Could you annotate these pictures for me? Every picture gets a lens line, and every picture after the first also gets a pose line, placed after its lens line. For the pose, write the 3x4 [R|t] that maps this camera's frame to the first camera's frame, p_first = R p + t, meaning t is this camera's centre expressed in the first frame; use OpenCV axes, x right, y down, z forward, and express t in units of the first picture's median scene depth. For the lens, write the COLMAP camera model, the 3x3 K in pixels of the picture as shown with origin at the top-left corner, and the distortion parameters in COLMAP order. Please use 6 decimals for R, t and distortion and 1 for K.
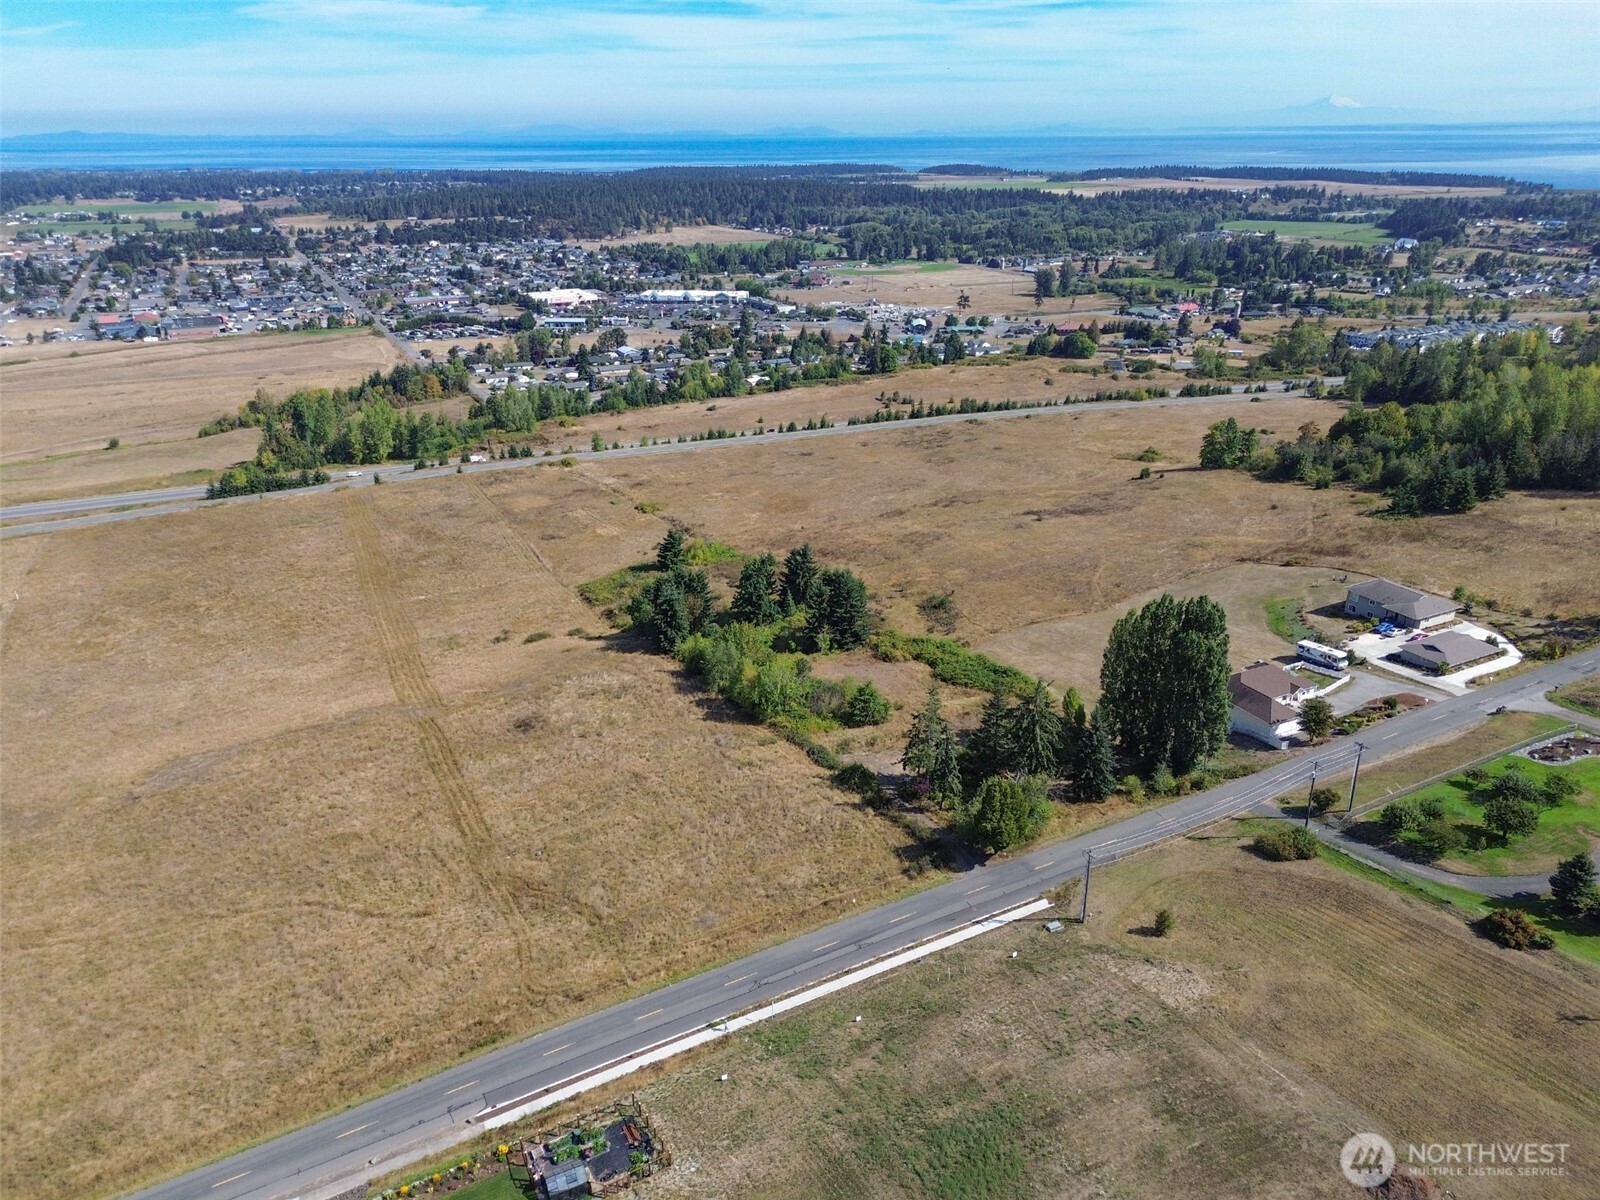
lens RADIAL K [[1146.9, 0, 800.0], [0, 1146.9, 600.0], [0, 0, 1]] dist [0.083419, -0.096735]
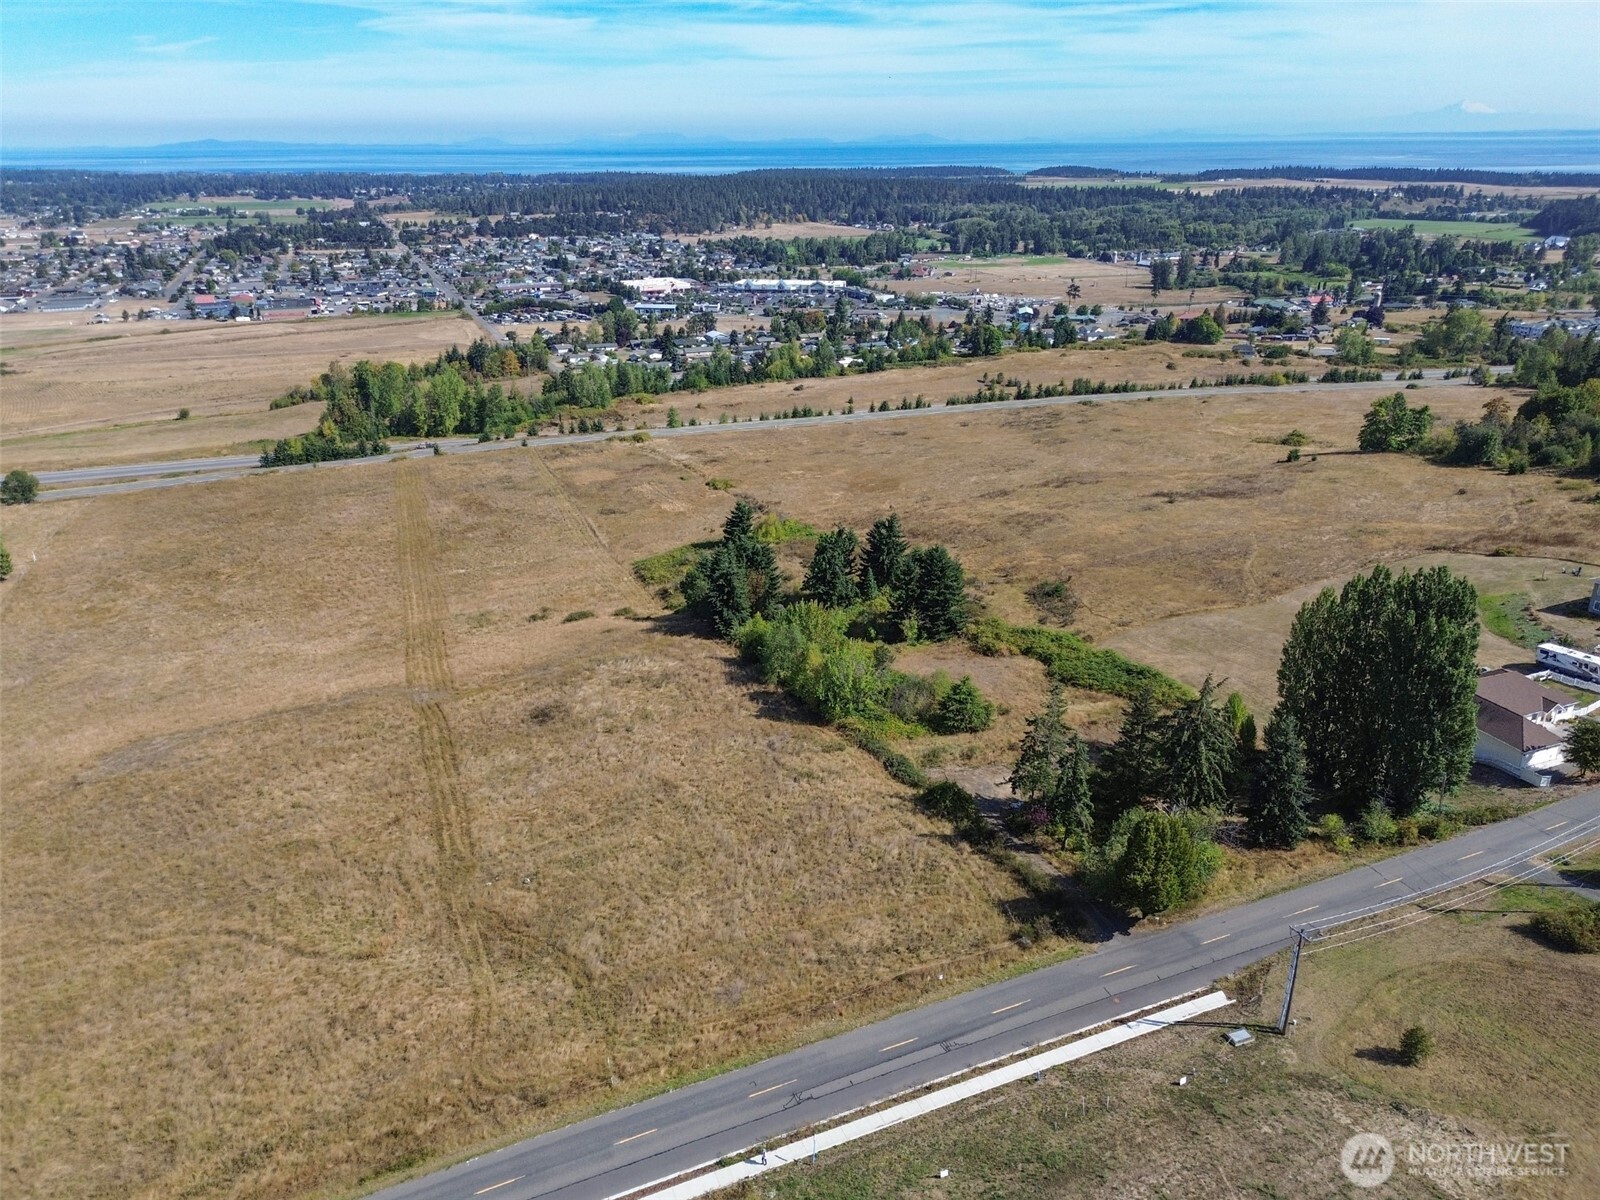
lens RADIAL K [[1146.9, 0, 800.0], [0, 1146.9, 600.0], [0, 0, 1]] dist [0.083419, -0.096735]
pose [[0.996406, 0.030508, -0.079025, 0.002628], [-0.031072, 0.999500, -0.005919, 0.009965], [0.078805, 0.008353, 0.996855, 0.076273]]
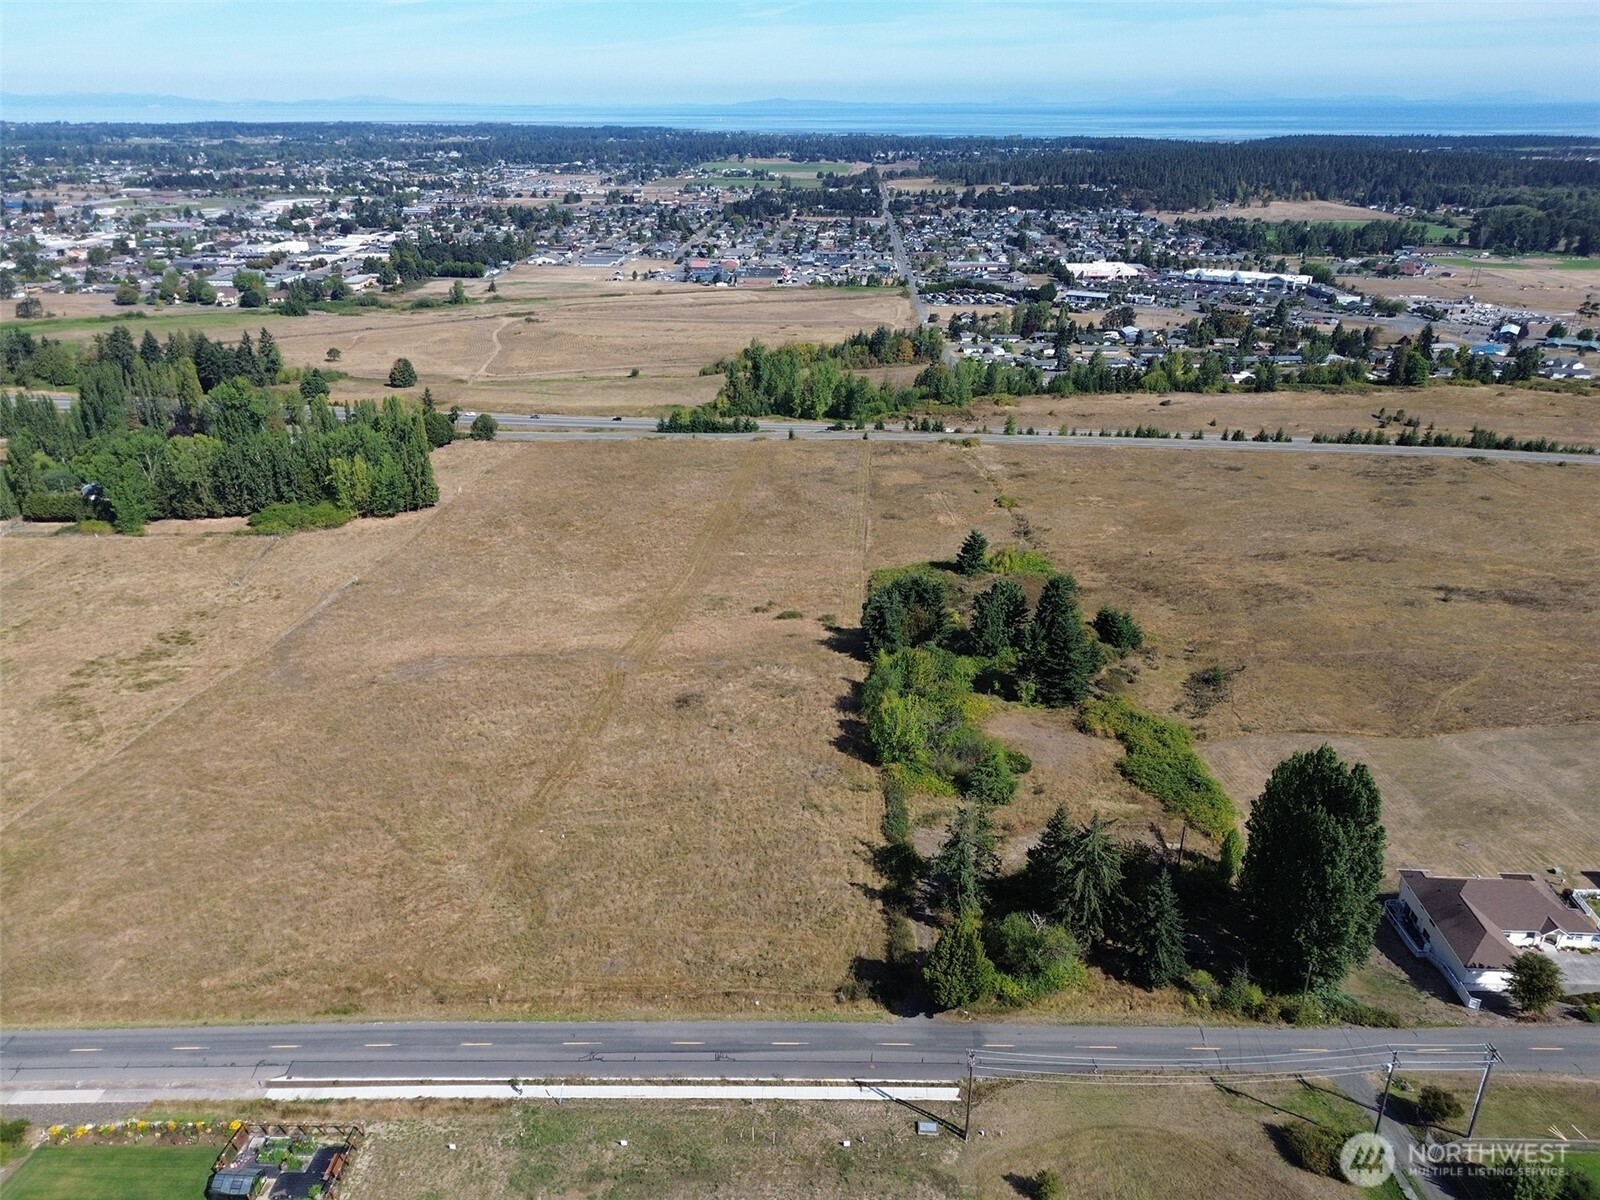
lens RADIAL K [[1132.6, 0, 800.0], [0, 1132.6, 600.0], [0, 0, 1]] dist [0.069653, -0.075499]
pose [[0.872368, 0.201735, -0.445283, 0.105094], [-0.188411, 0.979258, 0.074530, -0.027445], [0.451083, 0.018879, 0.892283, 0.066673]]
